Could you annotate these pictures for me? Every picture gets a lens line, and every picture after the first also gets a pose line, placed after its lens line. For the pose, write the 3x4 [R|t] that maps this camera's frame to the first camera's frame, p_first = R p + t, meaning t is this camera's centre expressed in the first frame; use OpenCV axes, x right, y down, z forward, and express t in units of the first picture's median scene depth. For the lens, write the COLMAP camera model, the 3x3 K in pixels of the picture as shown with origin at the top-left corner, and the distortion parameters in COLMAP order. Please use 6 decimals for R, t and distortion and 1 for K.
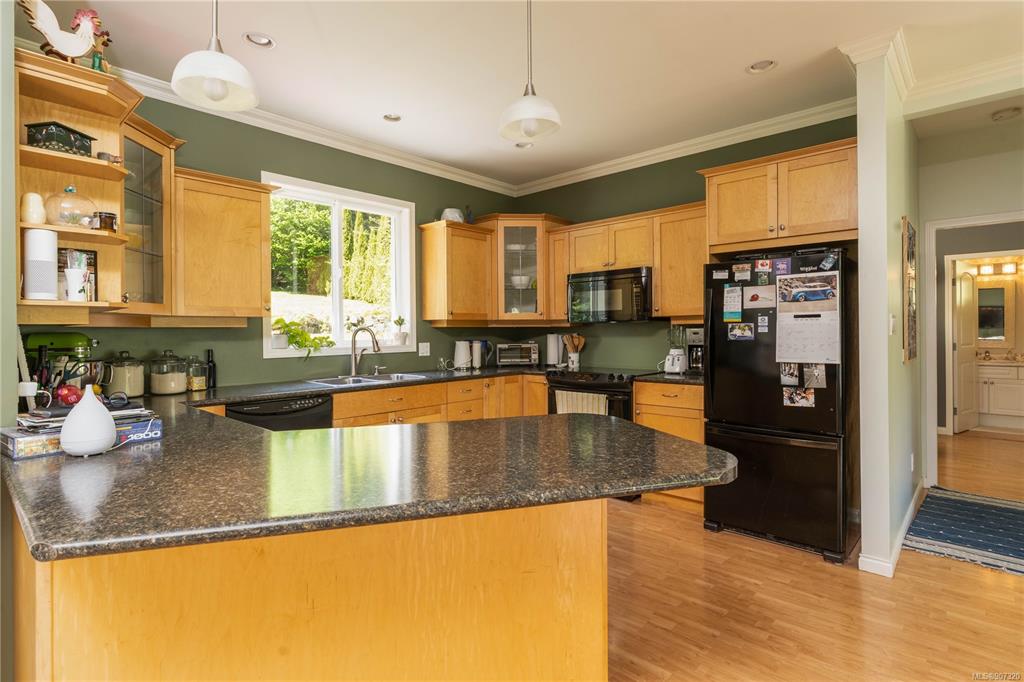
lens RADIAL K [[512.2, 0, 500.8], [0, 512.2, 327.0], [0, 0, 1]] dist [-0.000162, -0.000198]
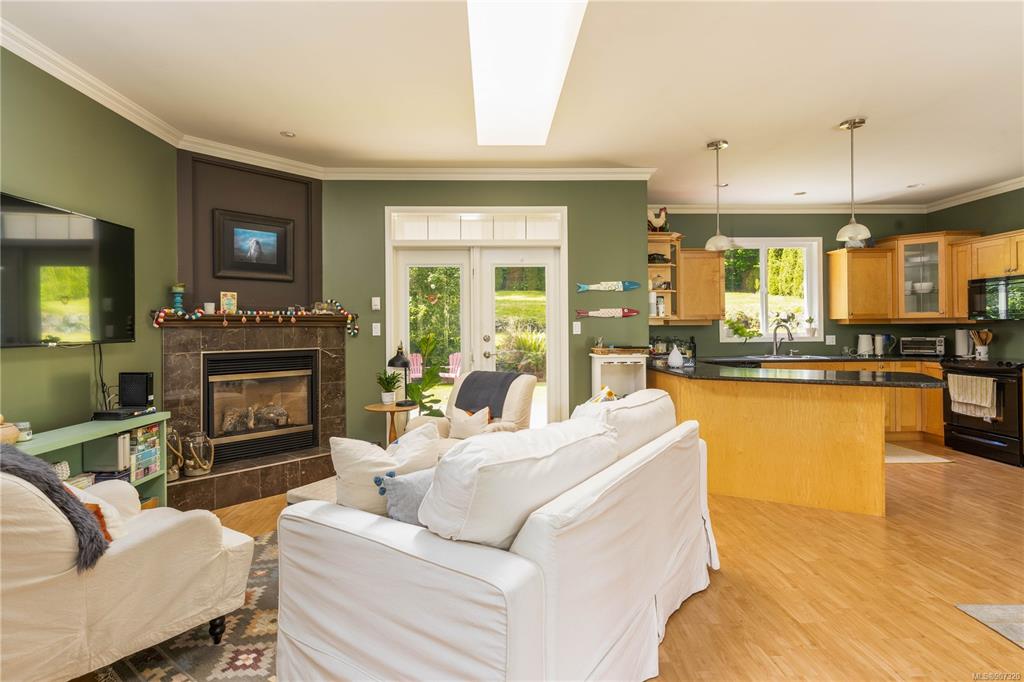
lens RADIAL K [[512.2, 0, 500.8], [0, 512.2, 327.0], [0, 0, 1]] dist [-0.000162, -0.000198]
pose [[0.704056, 0.000610, -0.710144, 0.223107], [0.005721, 0.999962, 0.006532, -0.006861], [0.710121, -0.008662, 0.704026, -0.665399]]
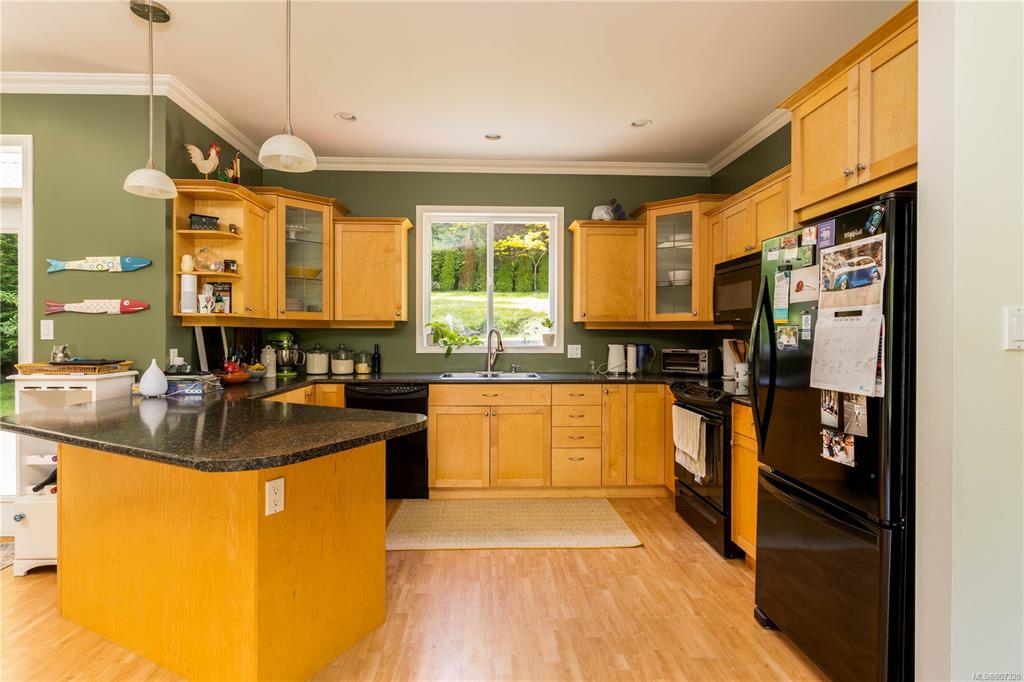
lens RADIAL K [[520.5, 0, 513.4], [0, 520.5, 333.6], [0, 0, 1]] dist [0.001016, 0.000306]
pose [[0.715044, 0.011261, -0.698988, 0.505315], [-0.004559, 0.999924, 0.011446, -0.002261], [0.699064, -0.004997, 0.715041, 0.198631]]
